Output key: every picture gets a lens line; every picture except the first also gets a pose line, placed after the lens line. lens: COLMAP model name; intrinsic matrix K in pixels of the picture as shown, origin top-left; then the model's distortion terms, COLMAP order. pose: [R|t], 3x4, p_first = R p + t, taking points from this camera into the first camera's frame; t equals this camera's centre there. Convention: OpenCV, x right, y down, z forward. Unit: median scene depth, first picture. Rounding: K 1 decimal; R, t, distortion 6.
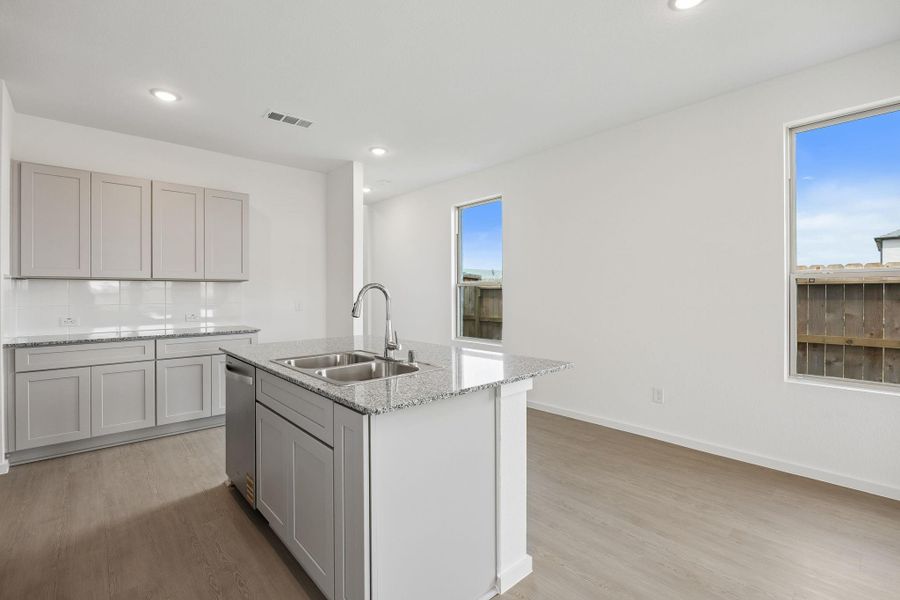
lens RADIAL K [[411.6, 0, 448.0], [0, 411.6, 296.3], [0, 0, 1]] dist [-0.001391, -0.001113]
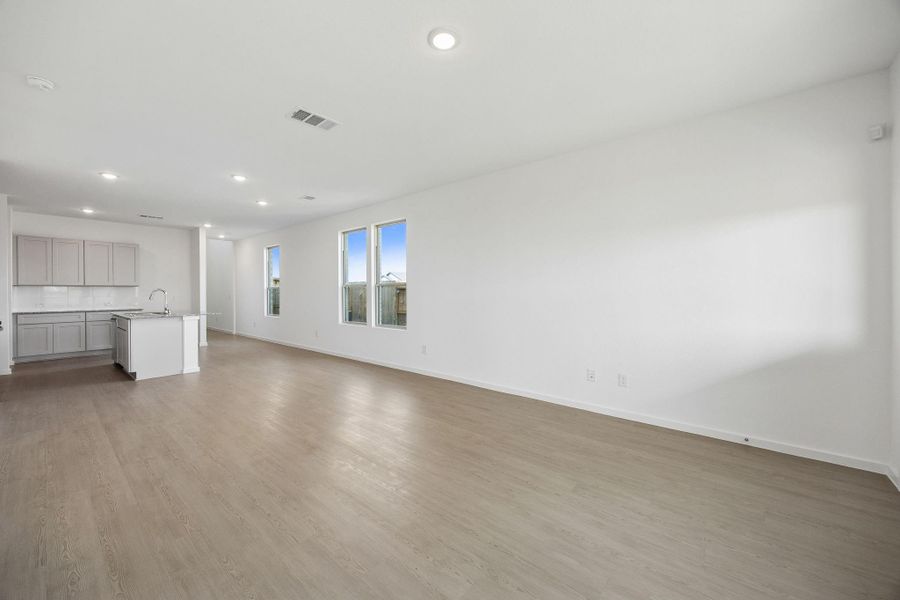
lens RADIAL K [[346.6, 0, 452.6], [0, 346.6, 296.4], [0, 0, 1]] dist [-0.005740, -0.000506]
pose [[0.989844, -0.002148, 0.142138, 1.015235], [0.001281, 0.999980, 0.006191, 0.007865], [-0.142149, -0.005946, 0.989827, -1.155555]]
